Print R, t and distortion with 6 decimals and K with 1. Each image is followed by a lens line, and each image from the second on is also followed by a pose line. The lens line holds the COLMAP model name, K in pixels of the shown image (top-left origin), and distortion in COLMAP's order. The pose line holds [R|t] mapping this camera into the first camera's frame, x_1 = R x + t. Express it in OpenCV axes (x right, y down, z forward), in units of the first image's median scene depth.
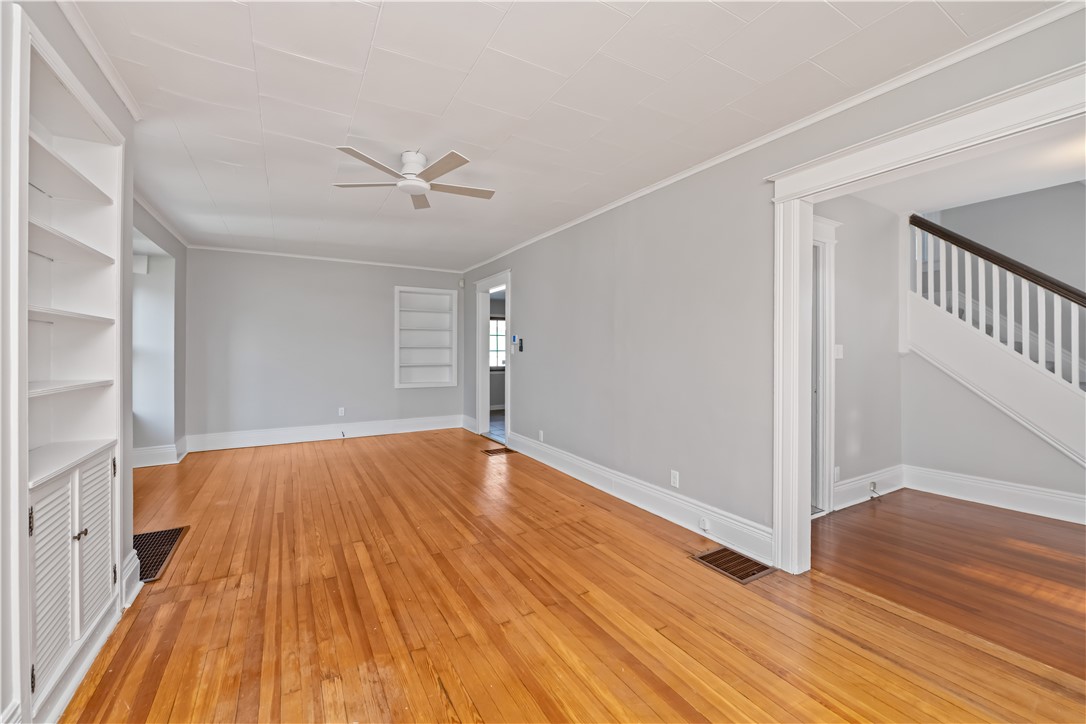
lens RADIAL K [[439.4, 0, 551.1], [0, 439.4, 352.5], [0, 0, 1]] dist [-0.010593, -0.000432]
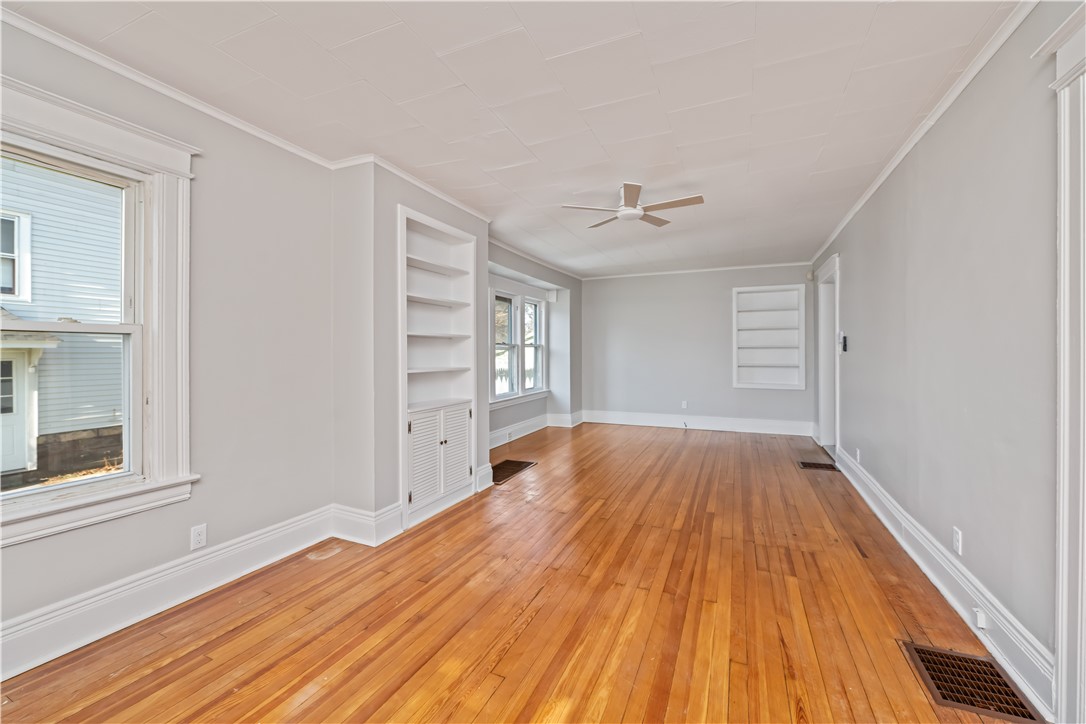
lens RADIAL K [[439.4, 0, 551.1], [0, 439.4, 352.5], [0, 0, 1]] dist [-0.010593, -0.000432]
pose [[0.584523, -0.000583, -0.811377, 0.529923], [0.000254, 1.000000, -0.000535, 0.000483], [0.811377, 0.000107, 0.584523, 0.121850]]
